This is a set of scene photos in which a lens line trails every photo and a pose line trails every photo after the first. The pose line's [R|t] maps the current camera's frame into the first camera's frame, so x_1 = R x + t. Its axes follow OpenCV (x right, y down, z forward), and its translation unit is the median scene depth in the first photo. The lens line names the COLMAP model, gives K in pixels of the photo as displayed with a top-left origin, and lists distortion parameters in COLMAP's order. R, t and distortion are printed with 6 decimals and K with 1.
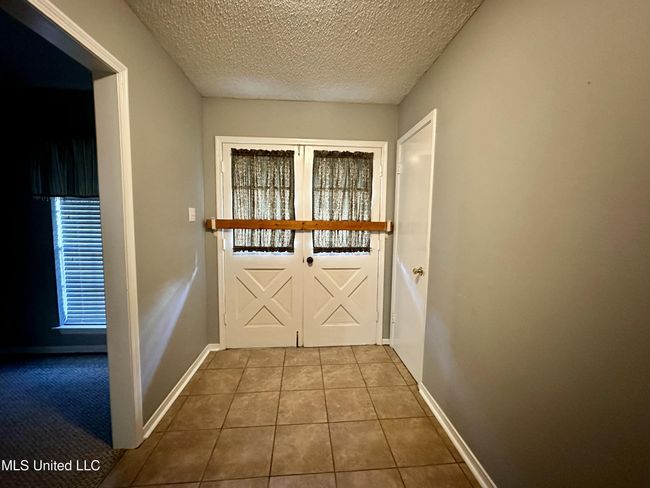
lens RADIAL K [[260.2, 0, 323.3], [0, 260.2, 241.8], [0, 0, 1]] dist [-0.004733, 0.001525]
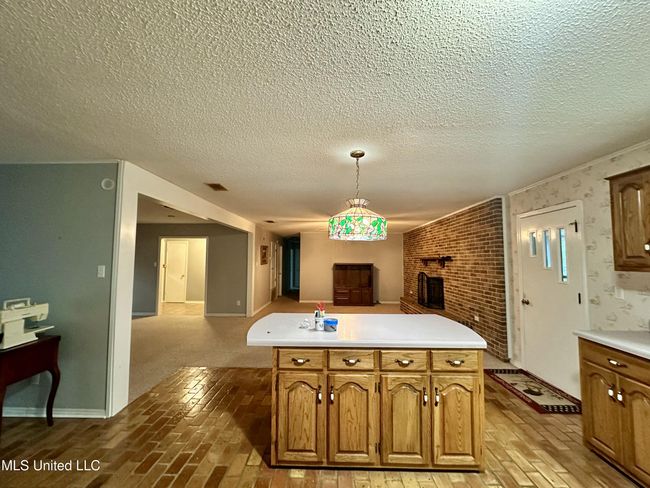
lens RADIAL K [[260.2, 0, 325.2], [0, 260.2, 244.3], [0, 0, 1]] dist [-0.004733, 0.001525]
pose [[0.092350, 0.047277, 0.994604, -2.975856], [0.070524, 0.996053, -0.053894, -0.008582], [-0.993226, 0.075120, 0.088652, -1.412982]]
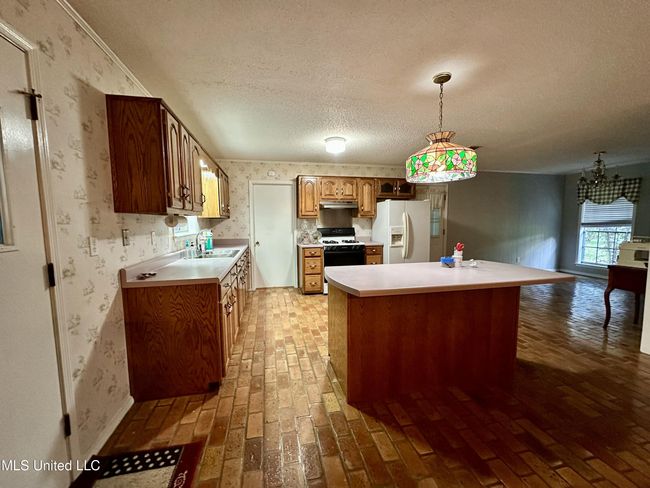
lens RADIAL K [[260.2, 0, 323.9], [0, 260.2, 243.2], [0, 0, 1]] dist [-0.004733, 0.001525]
pose [[0.149906, 0.069599, -0.986248, -1.297533], [-0.065375, 0.996034, 0.060353, 0.108186], [0.986537, 0.055429, 0.153861, -1.918660]]
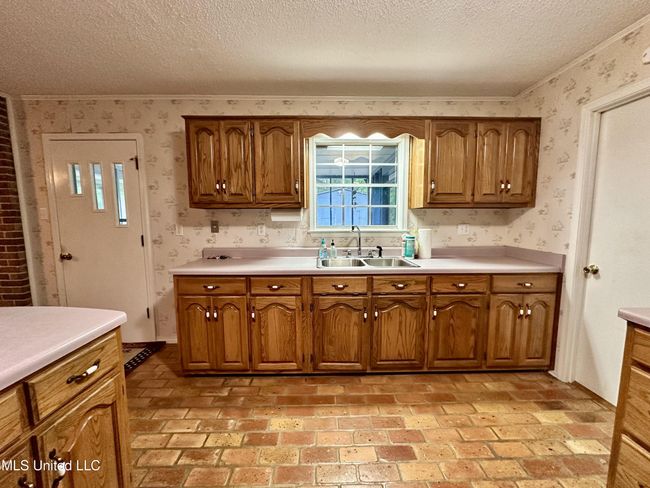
lens RADIAL K [[260.2, 0, 323.8], [0, 260.2, 243.2], [0, 0, 1]] dist [-0.004733, 0.001525]
pose [[-0.998897, -0.012998, 0.045122, -2.571960], [-0.004900, 0.984532, 0.175139, 0.056197], [-0.046700, 0.174724, -0.983509, -1.370333]]
